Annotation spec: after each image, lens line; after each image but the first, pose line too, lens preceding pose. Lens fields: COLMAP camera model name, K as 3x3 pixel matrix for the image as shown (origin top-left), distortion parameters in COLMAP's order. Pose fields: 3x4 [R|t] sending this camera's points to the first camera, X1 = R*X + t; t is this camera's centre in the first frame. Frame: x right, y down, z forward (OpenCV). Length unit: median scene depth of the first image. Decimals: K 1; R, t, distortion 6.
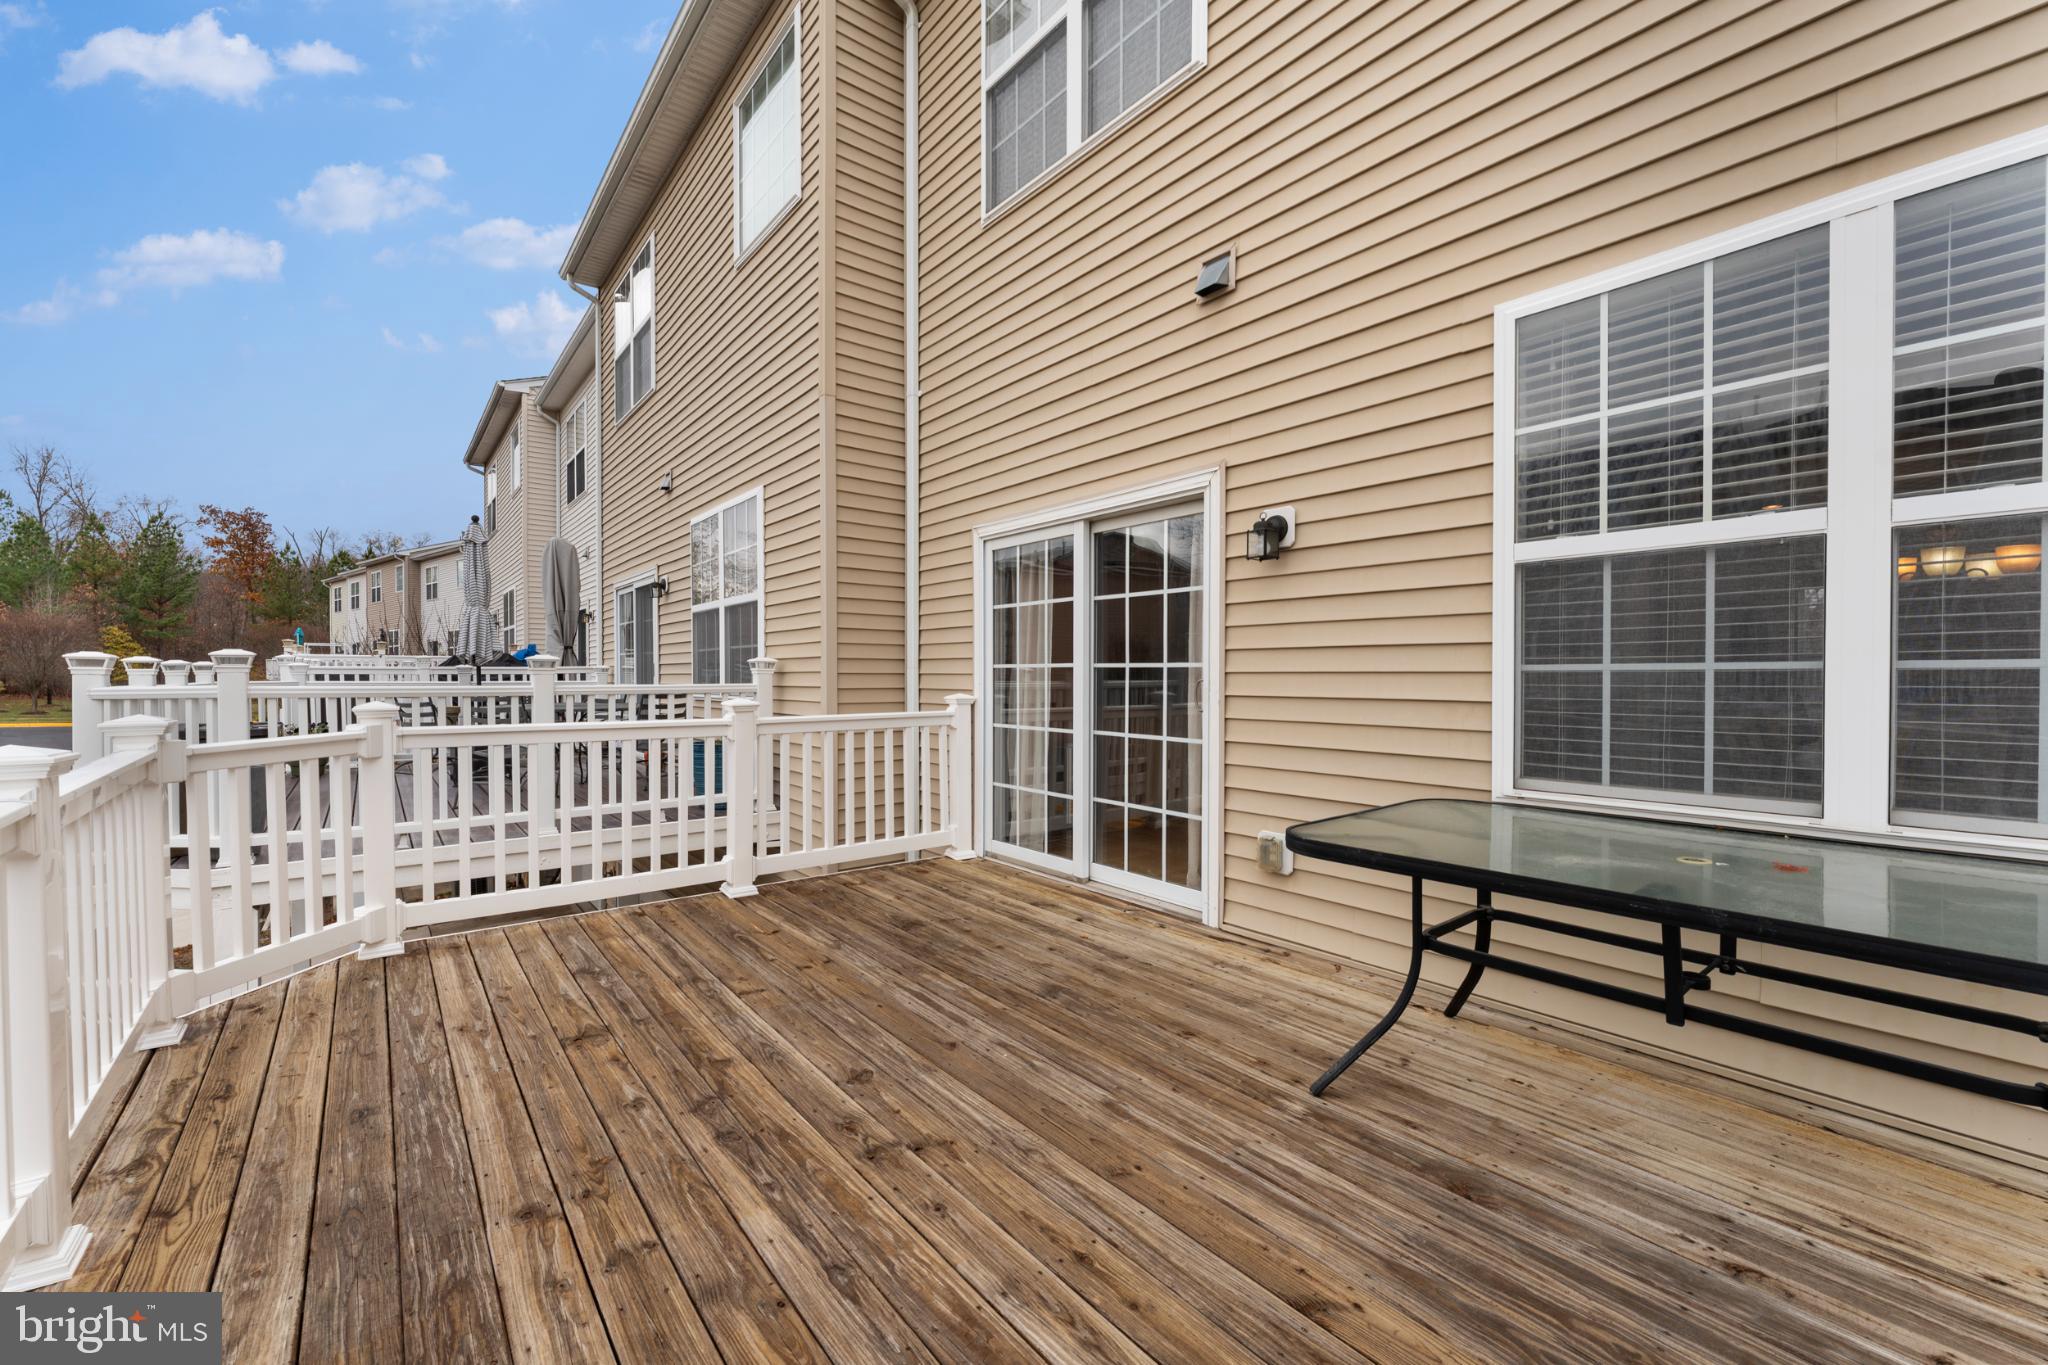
lens RADIAL K [[827.9, 0, 1022.8], [0, 827.9, 672.0], [0, 0, 1]] dist [0.004497, -0.000660]
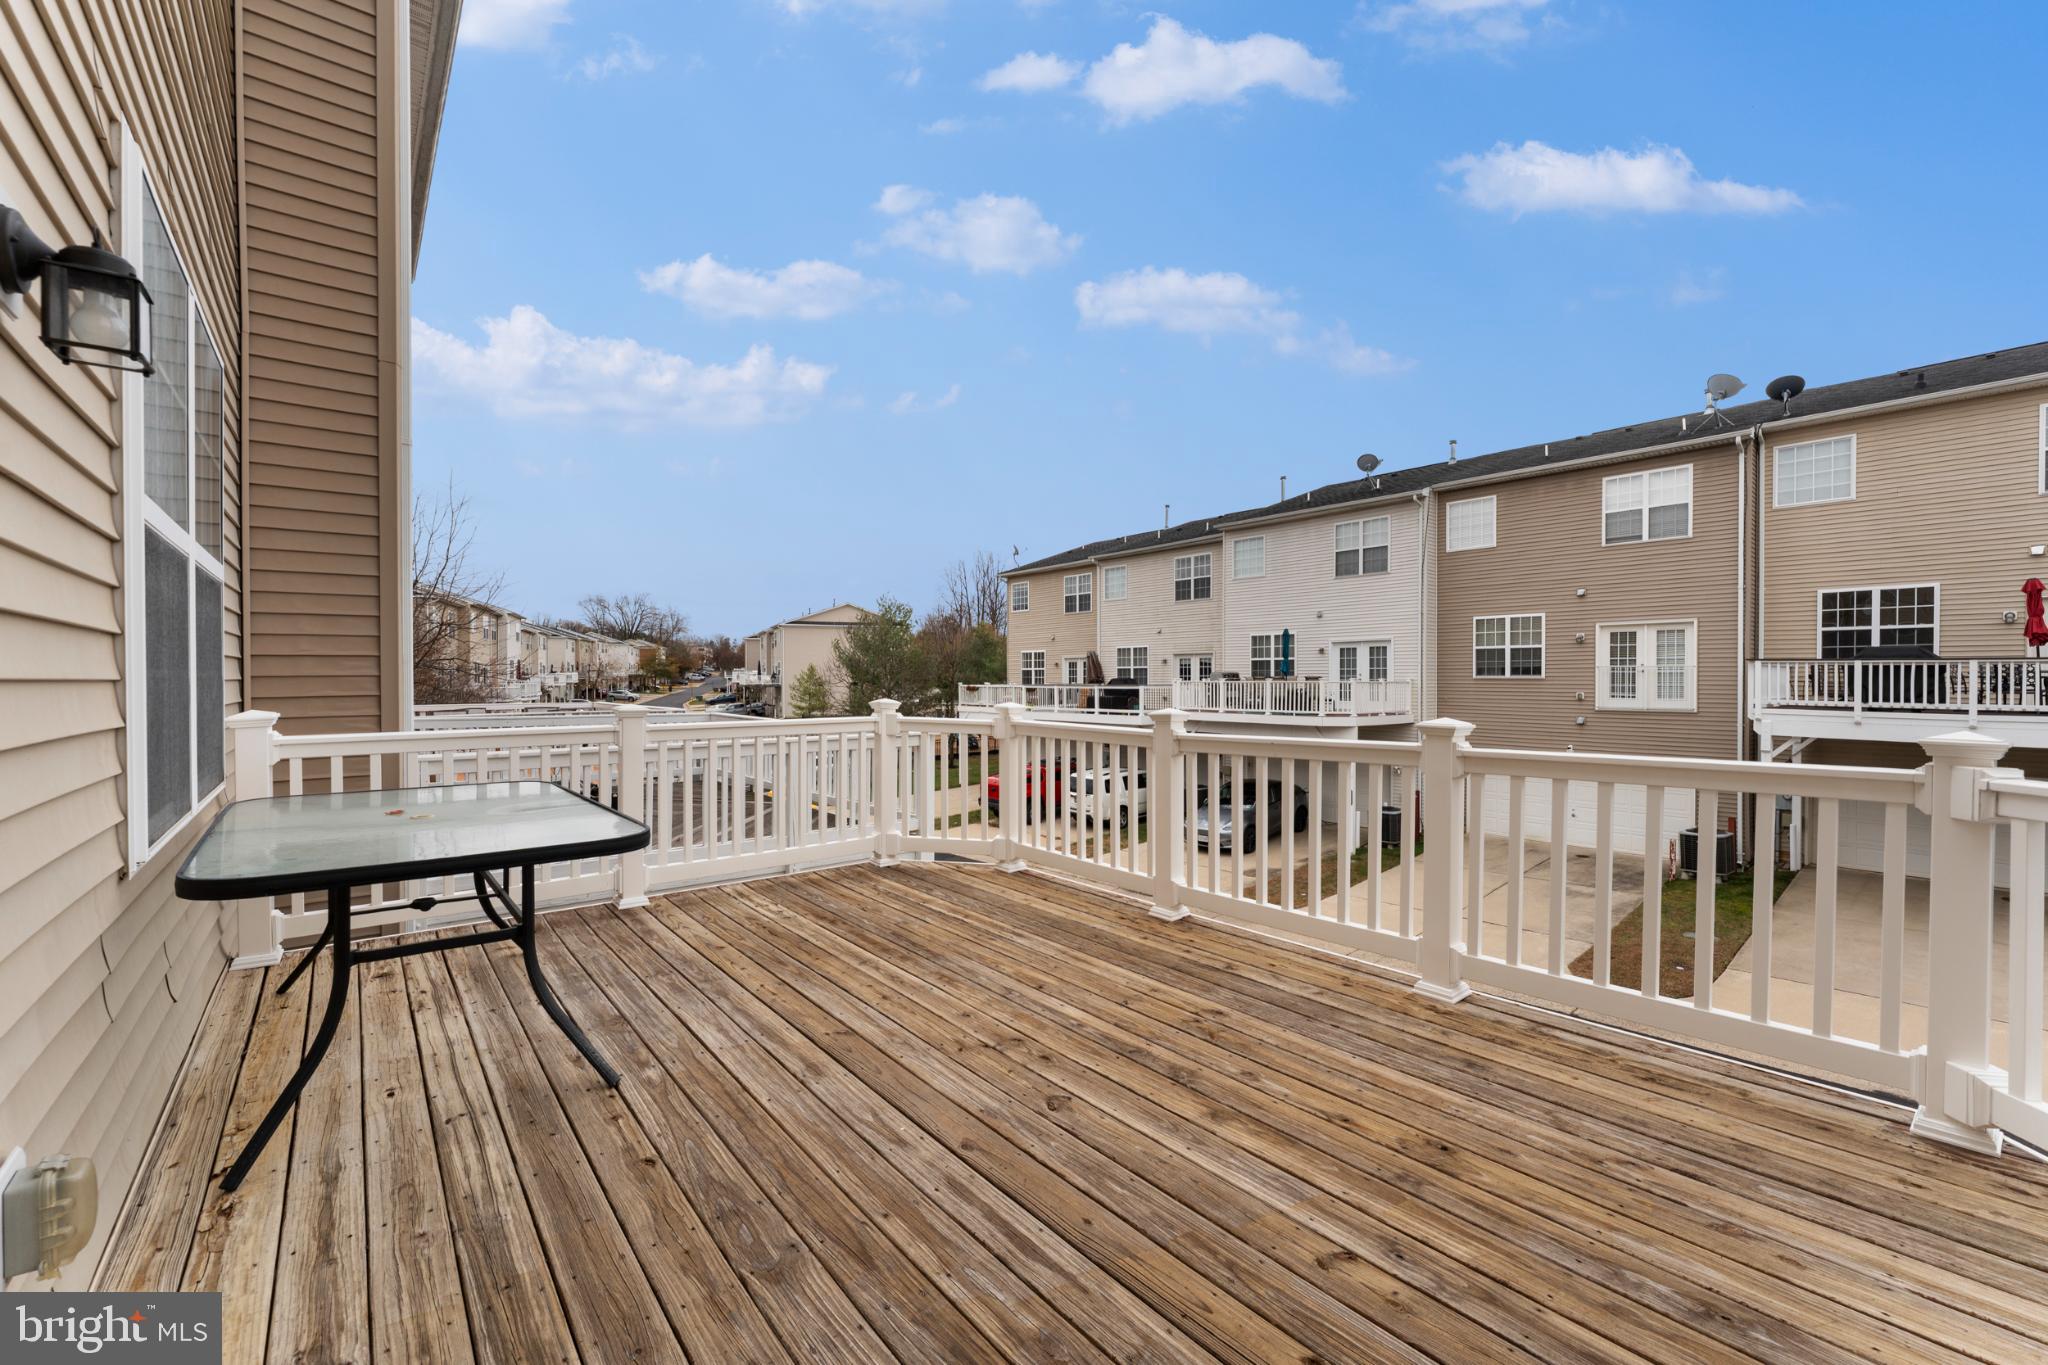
lens RADIAL K [[827.9, 0, 1033.6], [0, 827.9, 677.8], [0, 0, 1]] dist [0.004497, -0.000660]
pose [[-0.999693, 0.000627, -0.024749, -0.149221], [0.000608, 1.000000, 0.000759, -0.006183], [0.024750, 0.000744, -0.999693, 2.042836]]
